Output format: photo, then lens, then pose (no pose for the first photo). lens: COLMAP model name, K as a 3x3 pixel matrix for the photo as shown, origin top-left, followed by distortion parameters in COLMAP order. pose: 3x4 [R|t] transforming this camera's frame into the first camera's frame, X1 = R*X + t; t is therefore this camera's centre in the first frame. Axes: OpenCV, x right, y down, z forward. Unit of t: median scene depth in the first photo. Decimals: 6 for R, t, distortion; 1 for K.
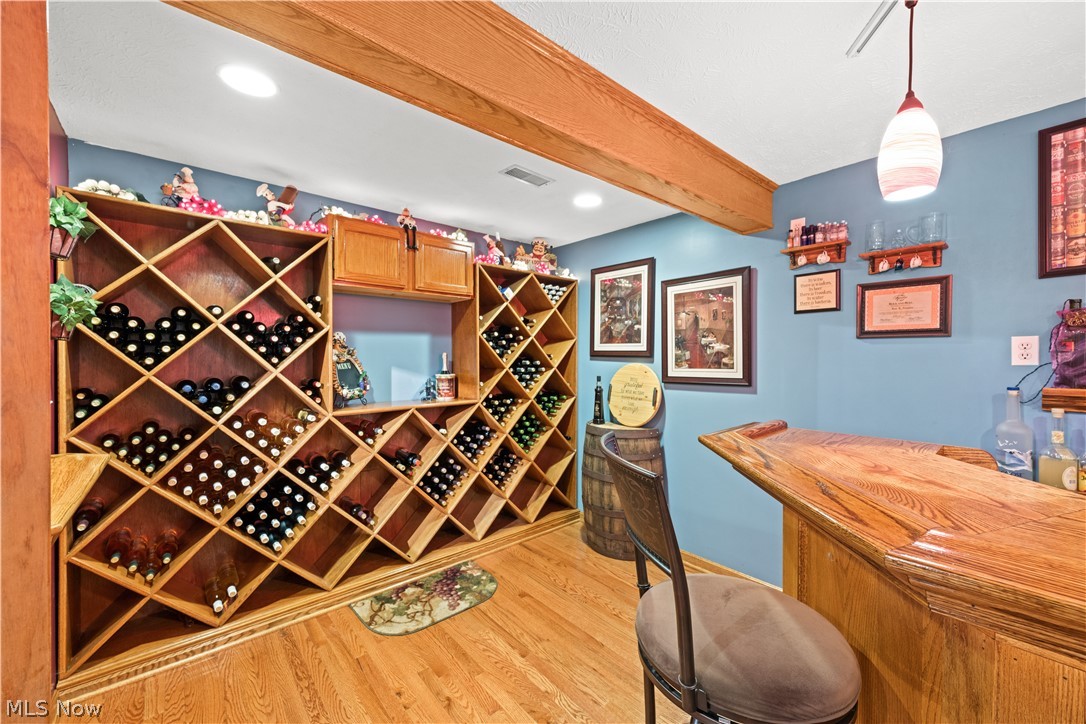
lens RADIAL K [[427.1, 0, 539.9], [0, 427.1, 362.1], [0, 0, 1]] dist [0.005003, -0.001032]
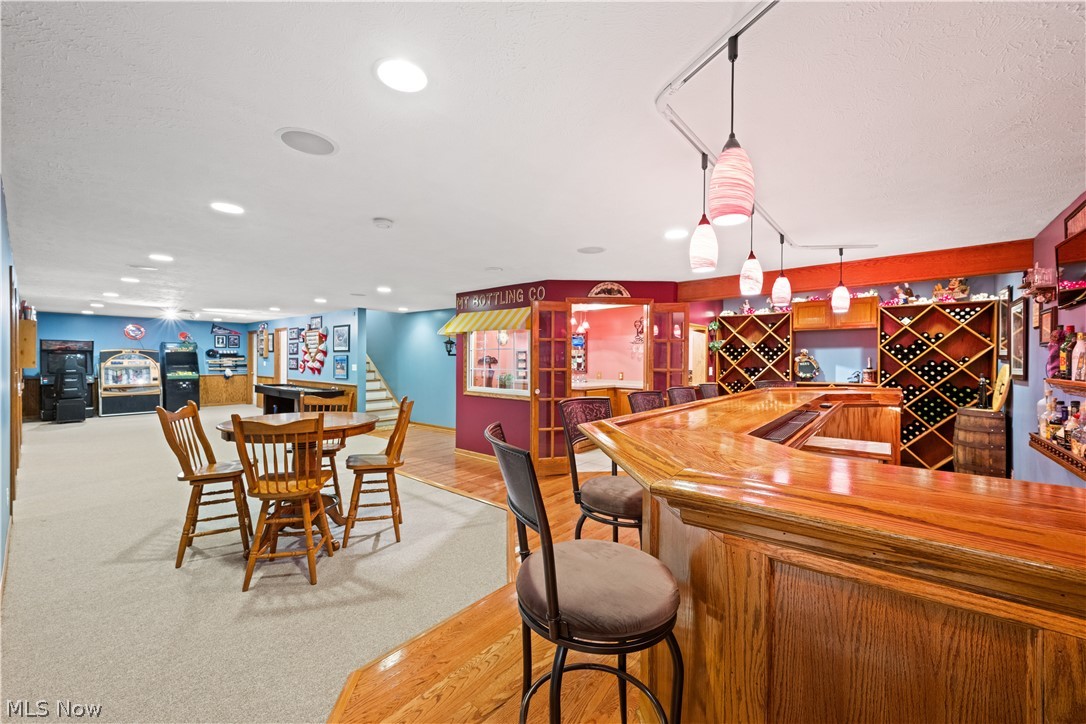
lens RADIAL K [[427.1, 0, 543.8], [0, 427.1, 361.6], [0, 0, 1]] dist [0.005003, -0.001032]
pose [[0.166332, 0.004502, -0.986060, 1.295991], [-0.014211, 0.999897, 0.002168, 0.010311], [0.985967, 0.013652, 0.166379, -0.628920]]
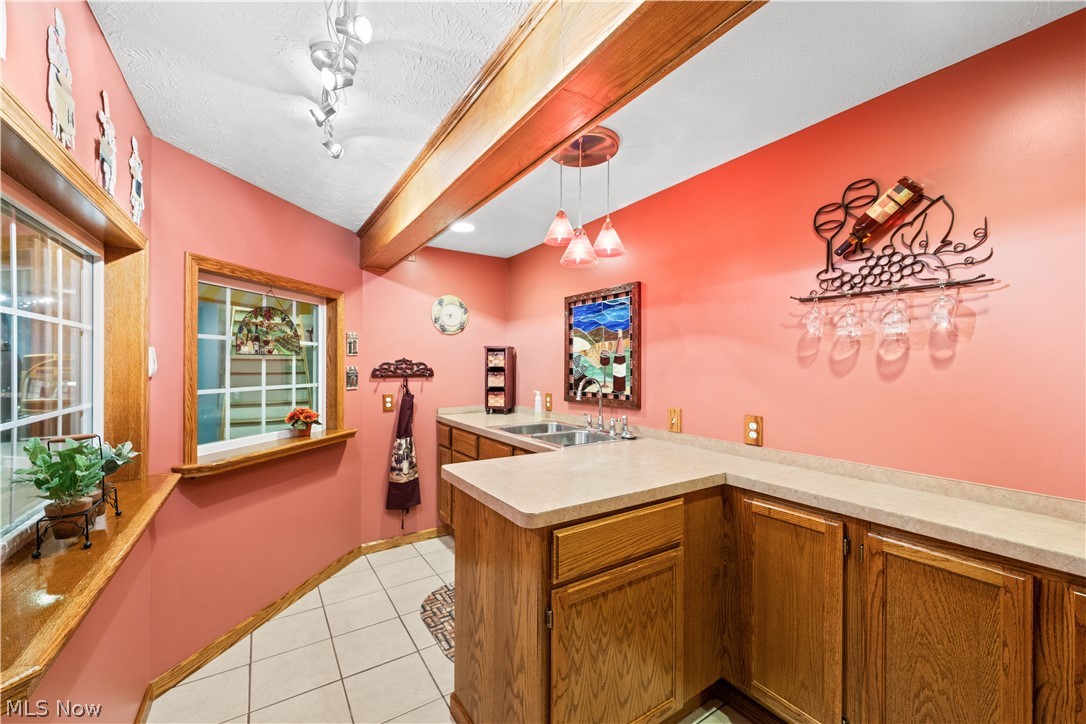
lens RADIAL K [[427.1, 0, 539.0], [0, 427.1, 365.7], [0, 0, 1]] dist [0.005003, -0.001032]
pose [[-0.126931, -0.005600, -0.991896, -0.249412], [-0.017893, 0.999834, -0.003355, 0.002515], [0.991750, 0.017323, -0.127010, -0.067754]]
